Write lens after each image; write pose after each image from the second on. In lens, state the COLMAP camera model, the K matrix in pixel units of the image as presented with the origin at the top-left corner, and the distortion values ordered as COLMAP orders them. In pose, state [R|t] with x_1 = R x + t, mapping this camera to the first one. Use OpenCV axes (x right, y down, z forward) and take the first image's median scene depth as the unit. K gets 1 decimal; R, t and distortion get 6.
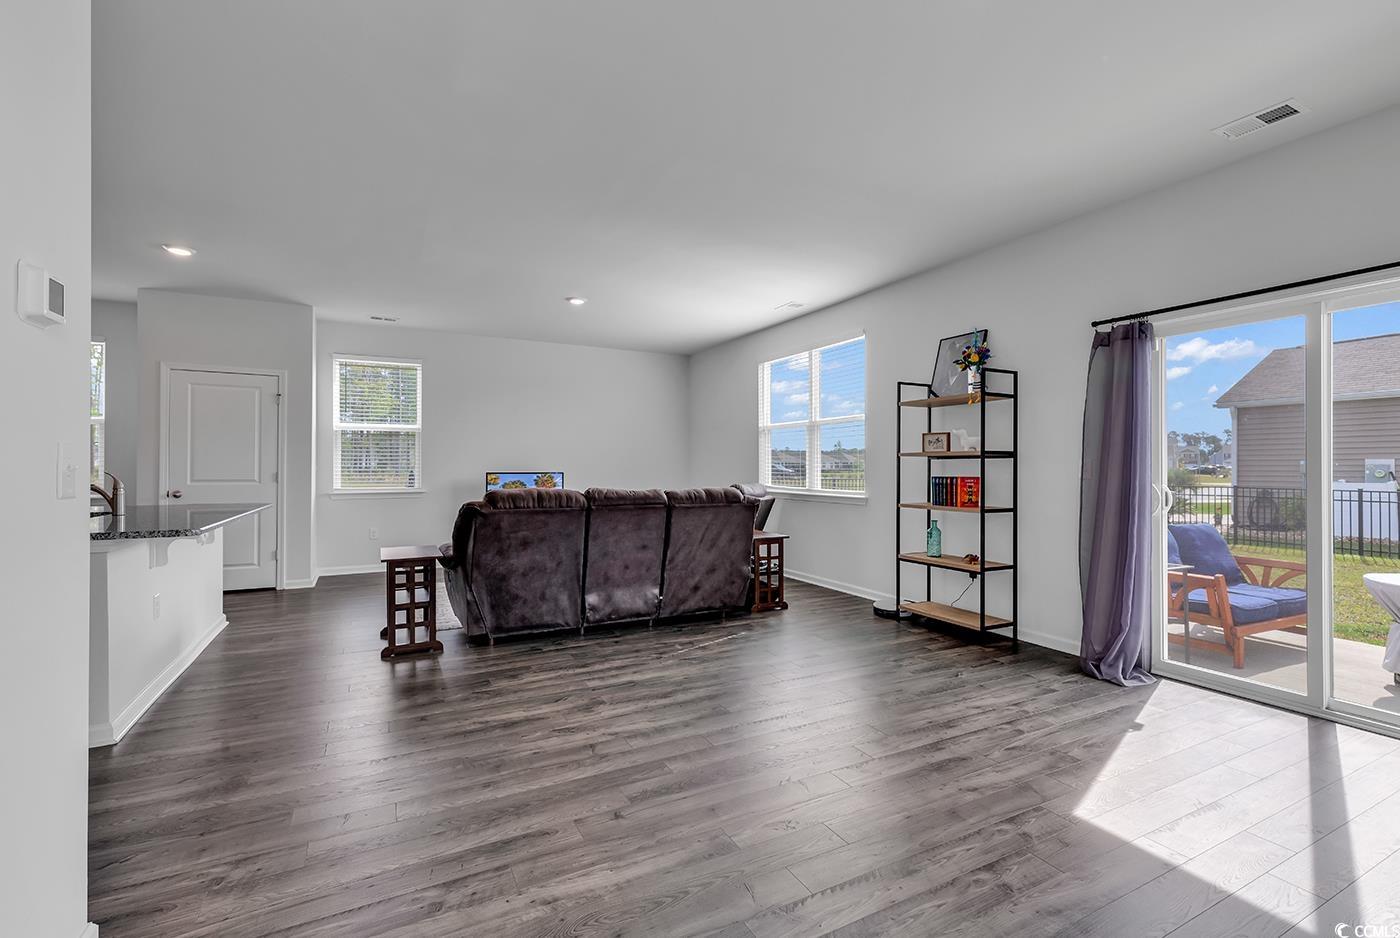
lens RADIAL K [[629.6, 0, 706.6], [0, 629.6, 464.7], [0, 0, 1]] dist [0.007732, -0.001956]
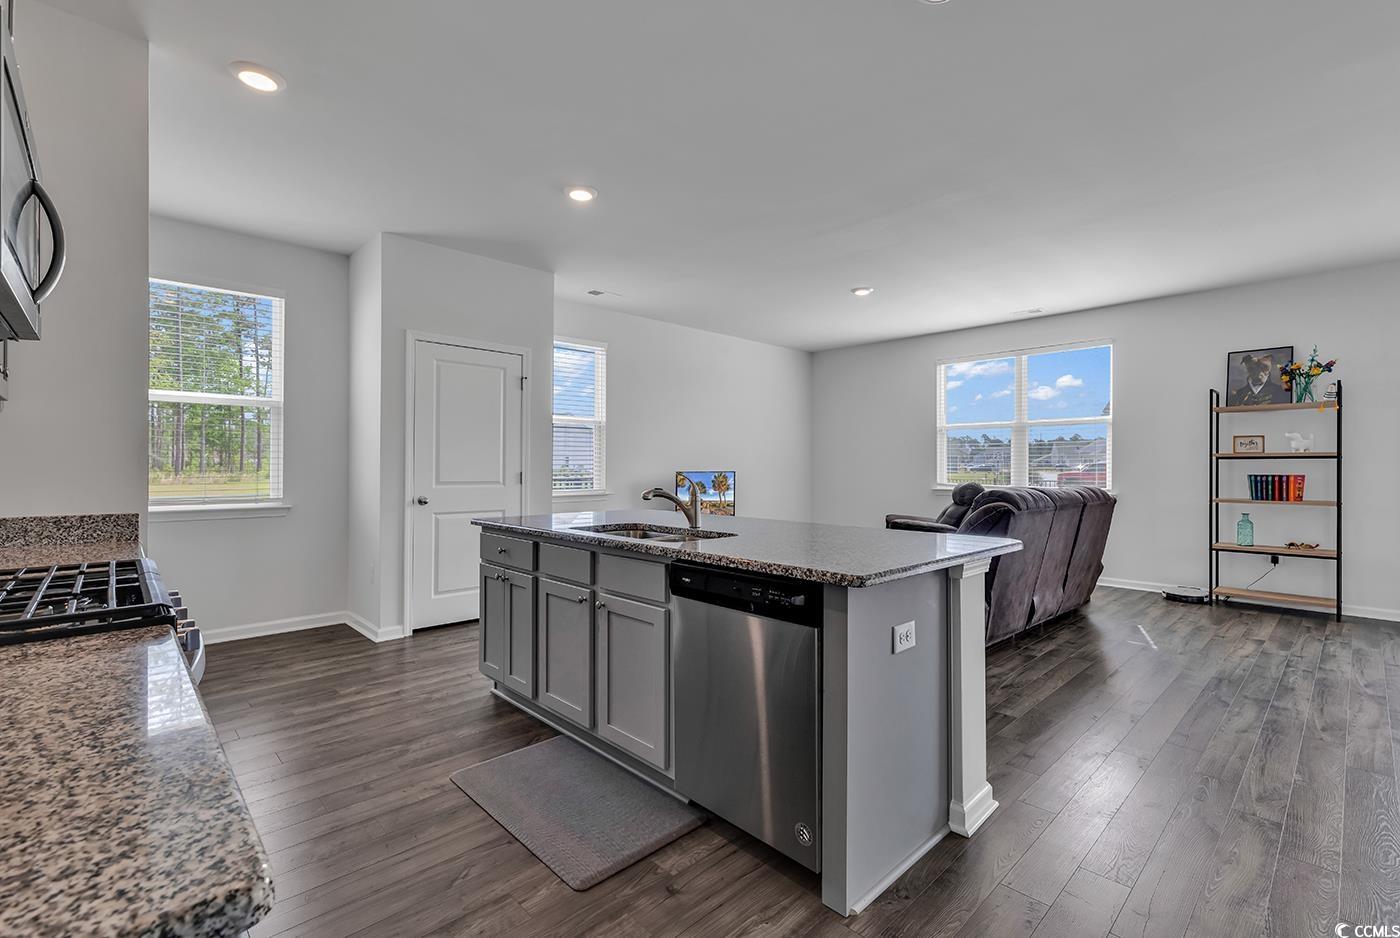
lens RADIAL K [[629.6, 0, 701.1], [0, 629.6, 468.0], [0, 0, 1]] dist [0.007732, -0.001956]
pose [[0.959148, -0.000109, 0.282906, -0.924185], [-0.001961, 0.999973, 0.007034, 0.001009], [-0.282900, -0.007302, 0.959122, 0.202162]]
